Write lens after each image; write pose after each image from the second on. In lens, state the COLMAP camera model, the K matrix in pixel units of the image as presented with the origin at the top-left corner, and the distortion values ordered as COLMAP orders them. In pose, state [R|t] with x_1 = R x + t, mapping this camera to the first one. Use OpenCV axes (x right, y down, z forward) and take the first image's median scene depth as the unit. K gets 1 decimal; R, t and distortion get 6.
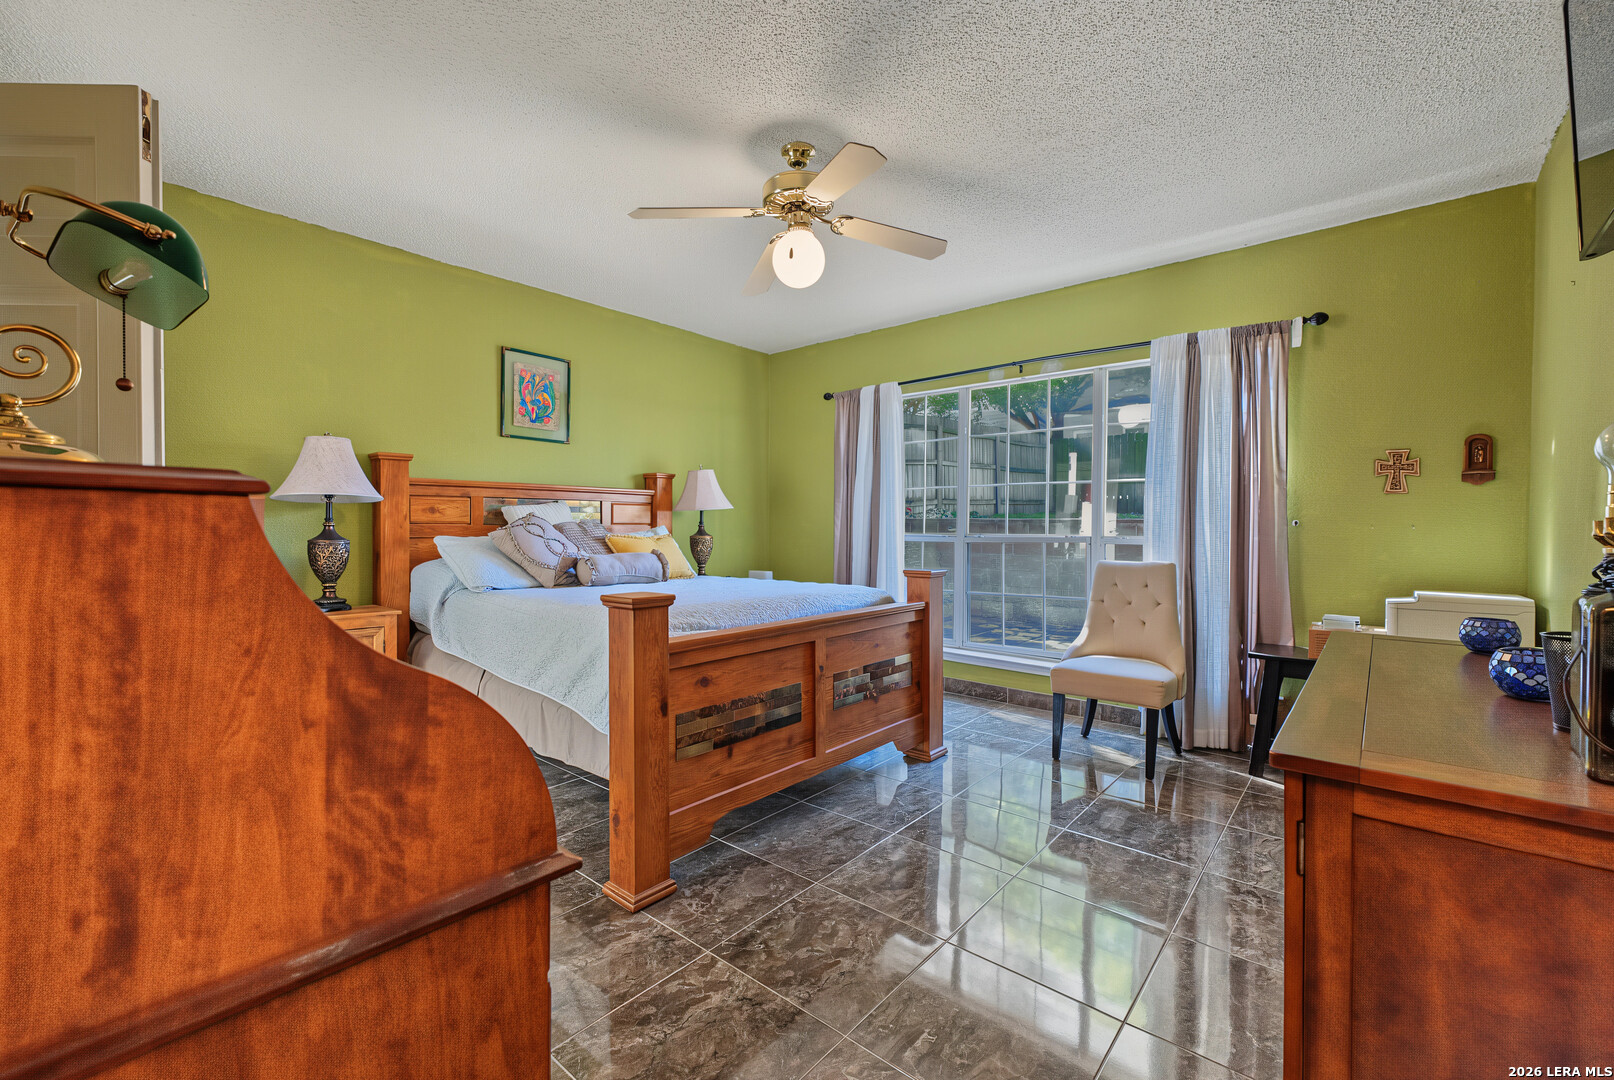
lens RADIAL K [[658.0, 0, 805.3], [0, 658.0, 533.0], [0, 0, 1]] dist [-0.000038, -0.001243]
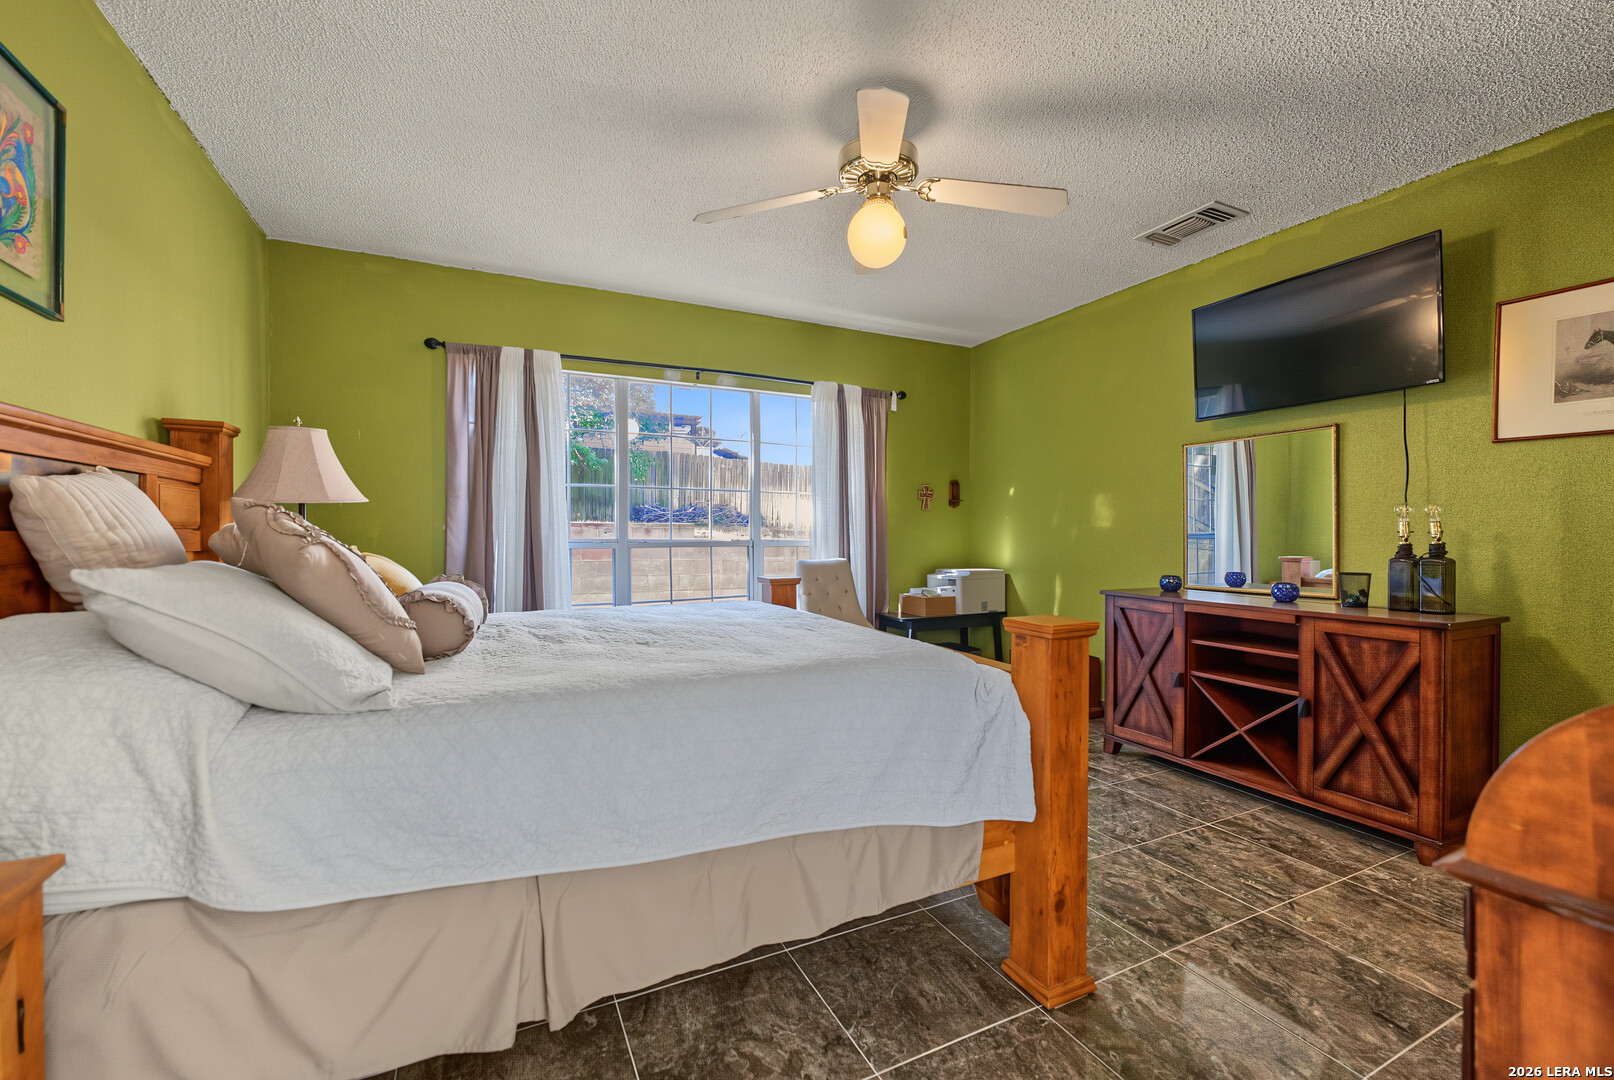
lens RADIAL K [[658.0, 0, 802.8], [0, 658.0, 531.0], [0, 0, 1]] dist [-0.000038, -0.001243]
pose [[0.410803, 0.000932, 0.911724, -0.693343], [0.010030, 0.999934, -0.005541, -0.004949], [-0.911669, 0.011421, 0.410767, 0.581336]]
